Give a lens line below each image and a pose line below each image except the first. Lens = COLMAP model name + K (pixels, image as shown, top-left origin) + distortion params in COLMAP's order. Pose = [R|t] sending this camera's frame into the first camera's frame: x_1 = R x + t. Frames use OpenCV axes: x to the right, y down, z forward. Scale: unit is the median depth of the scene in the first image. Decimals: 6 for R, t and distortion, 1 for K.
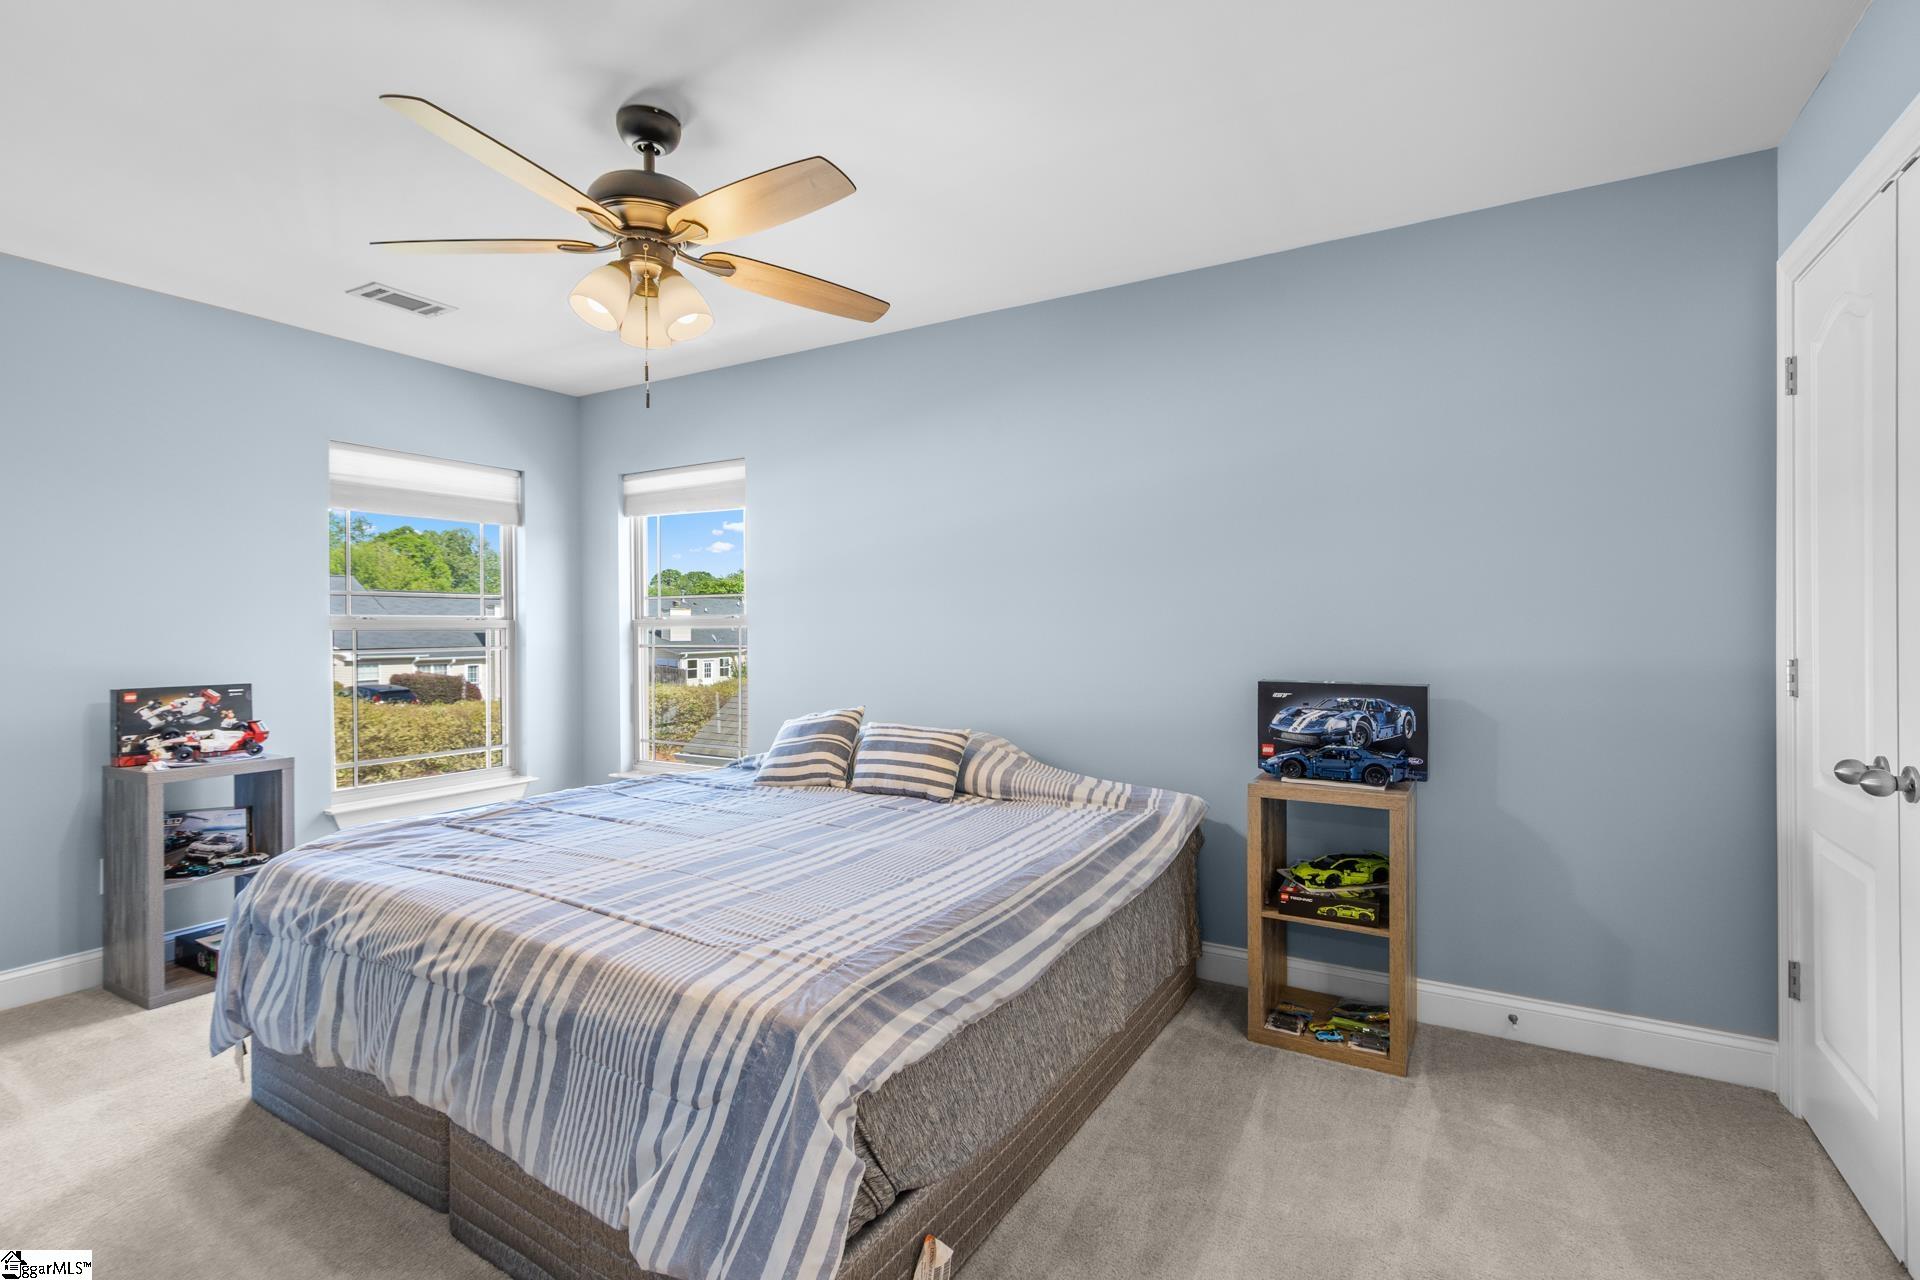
lens RADIAL K [[884.2, 0, 948.6], [0, 884.2, 635.2], [0, 0, 1]] dist [0.000034, 0.000020]
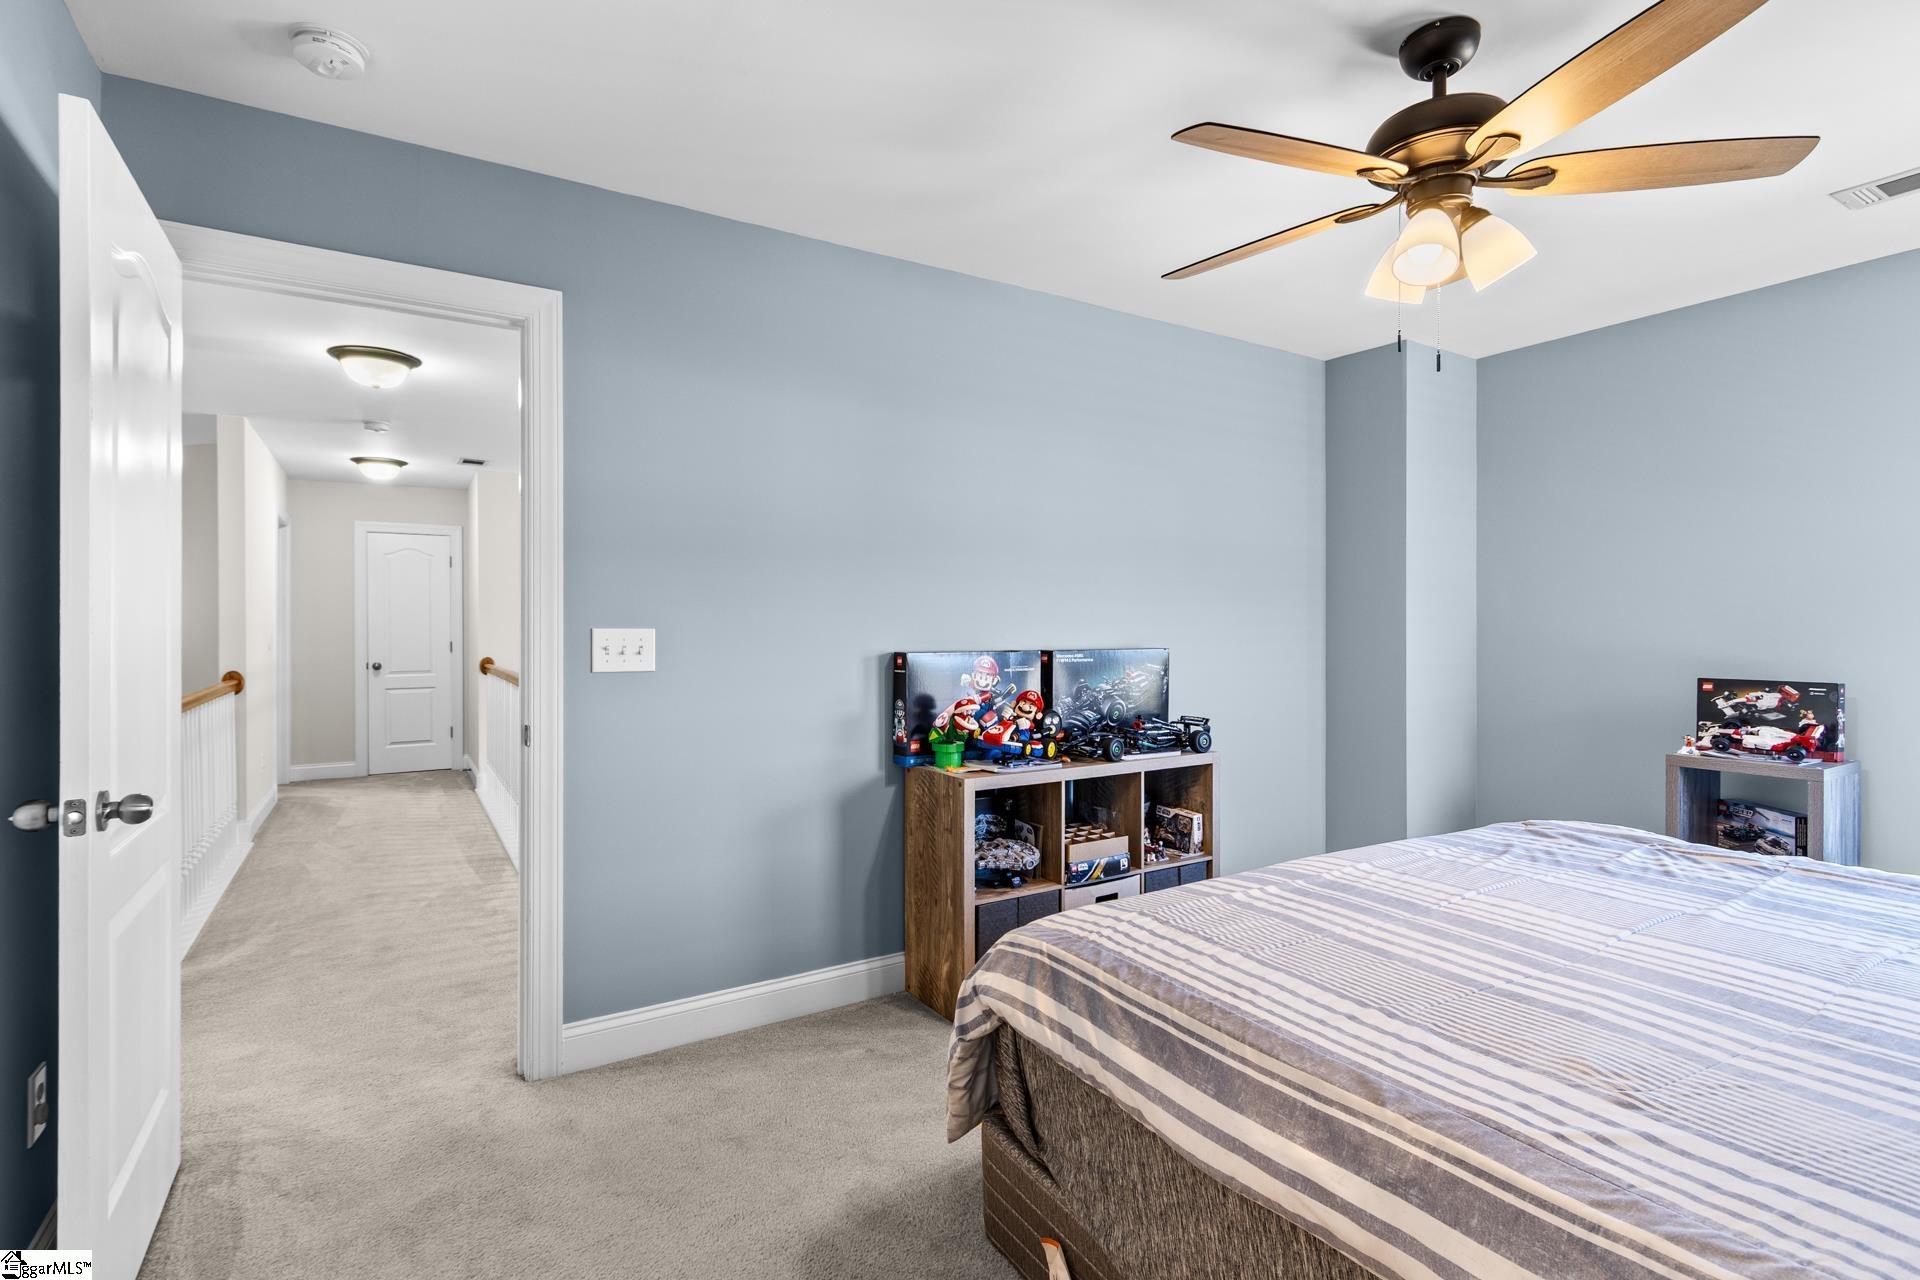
lens RADIAL K [[884.2, 0, 948.6], [0, 884.2, 635.2], [0, 0, 1]] dist [0.000034, 0.000020]
pose [[-0.457496, 0.013441, -0.889110, 0.451621], [-0.001470, 0.999873, 0.015871, -0.007550], [0.889211, 0.008568, -0.457418, 0.670476]]
